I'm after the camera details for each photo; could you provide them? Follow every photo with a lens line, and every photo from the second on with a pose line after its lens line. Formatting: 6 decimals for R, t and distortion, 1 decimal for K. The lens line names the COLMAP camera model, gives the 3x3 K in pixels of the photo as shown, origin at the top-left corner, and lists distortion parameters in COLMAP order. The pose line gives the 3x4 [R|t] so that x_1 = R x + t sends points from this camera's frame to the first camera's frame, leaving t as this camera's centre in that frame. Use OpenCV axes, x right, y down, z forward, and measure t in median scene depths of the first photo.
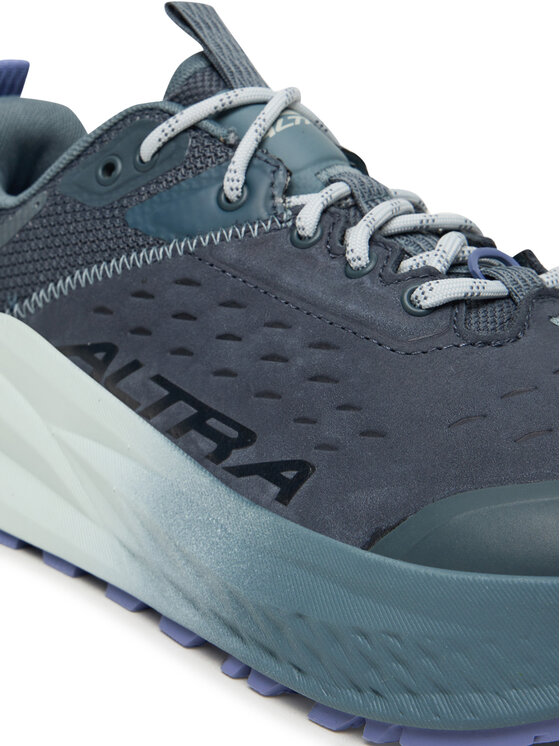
lens RADIAL K [[1522.0, 0, 280.0], [0, 1522.0, 373.0], [0, 0, 1]] dist [-0.054206, -0.156338]
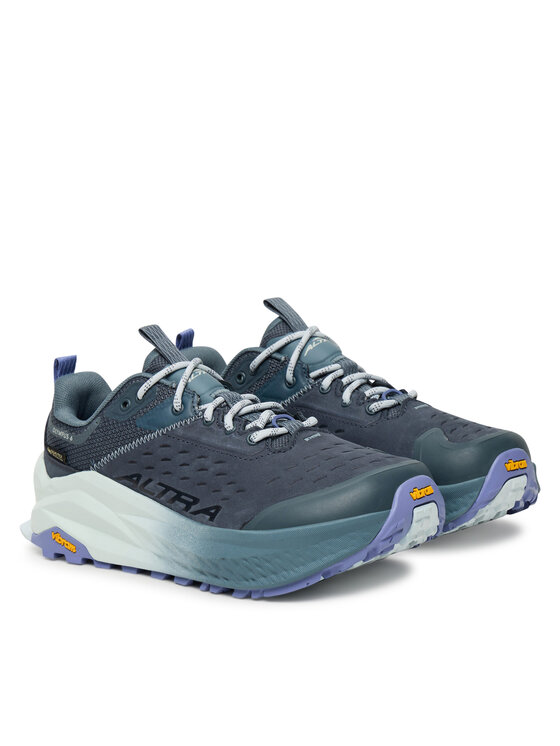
lens RADIAL K [[2201.0, 0, 280.0], [0, 2201.0, 373.0], [0, 0, 1]] dist [0.039289, 0.022432]
pose [[0.988166, -0.153391, 0.000279, 0.147805], [0.152921, 0.984997, -0.079974, 0.144606], [0.011993, 0.079070, 0.996797, -2.694398]]
